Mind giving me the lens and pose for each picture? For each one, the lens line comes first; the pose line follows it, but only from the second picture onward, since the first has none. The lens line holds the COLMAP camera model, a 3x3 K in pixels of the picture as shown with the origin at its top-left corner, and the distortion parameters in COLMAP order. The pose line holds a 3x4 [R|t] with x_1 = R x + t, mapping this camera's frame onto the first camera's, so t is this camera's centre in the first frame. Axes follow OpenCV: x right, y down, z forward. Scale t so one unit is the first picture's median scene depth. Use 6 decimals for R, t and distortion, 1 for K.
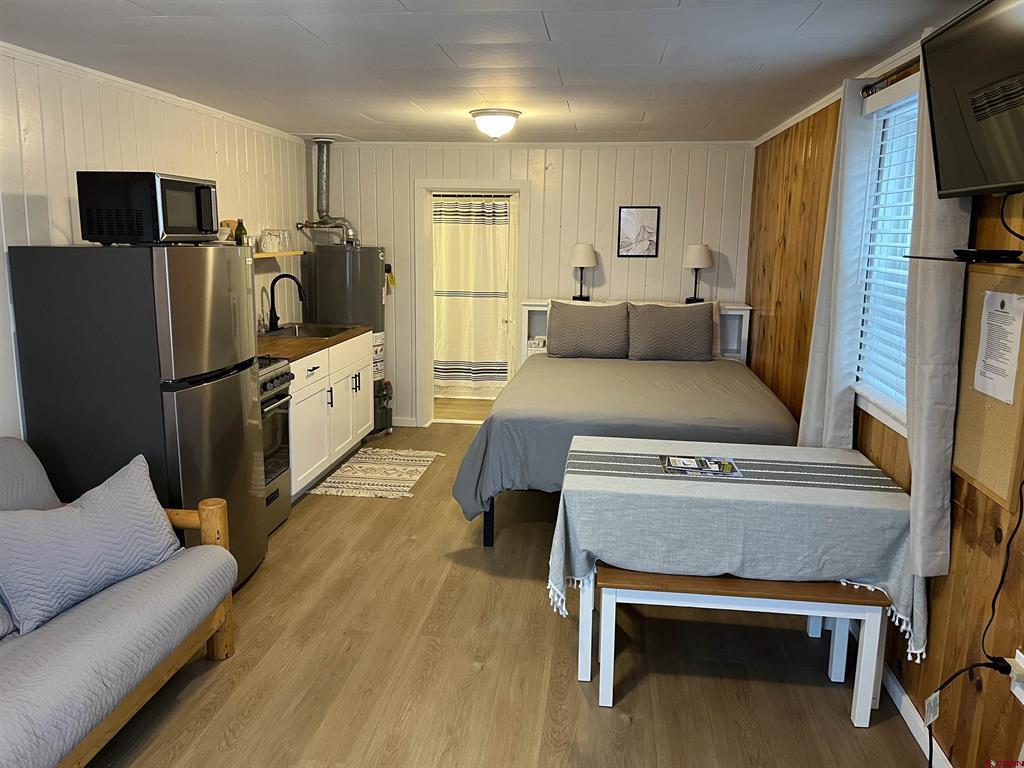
lens RADIAL K [[780.7, 0, 511.2], [0, 780.7, 383.2], [0, 0, 1]] dist [0.062746, -0.025916]
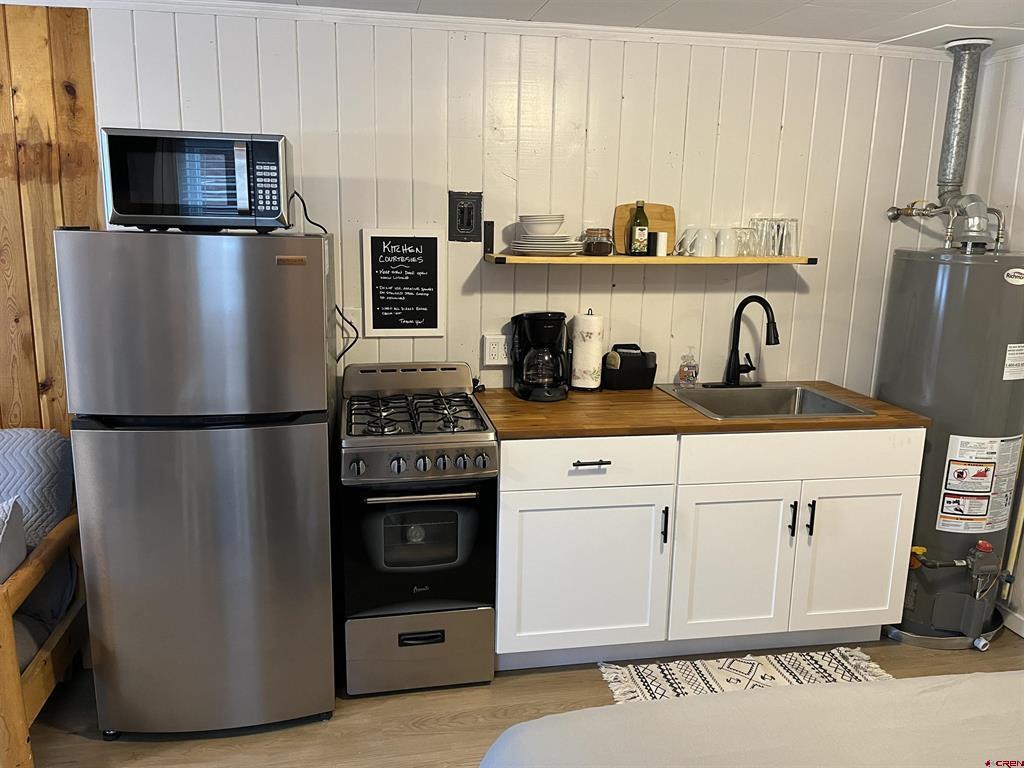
lens RADIAL K [[780.7, 0, 509.1], [0, 780.7, 374.3], [0, 0, 1]] dist [0.062746, -0.025916]
pose [[0.289945, 0.181092, -0.939754, 0.215548], [-0.194561, 0.972583, 0.127390, -0.122532], [0.937058, 0.145904, 0.317229, 0.661418]]
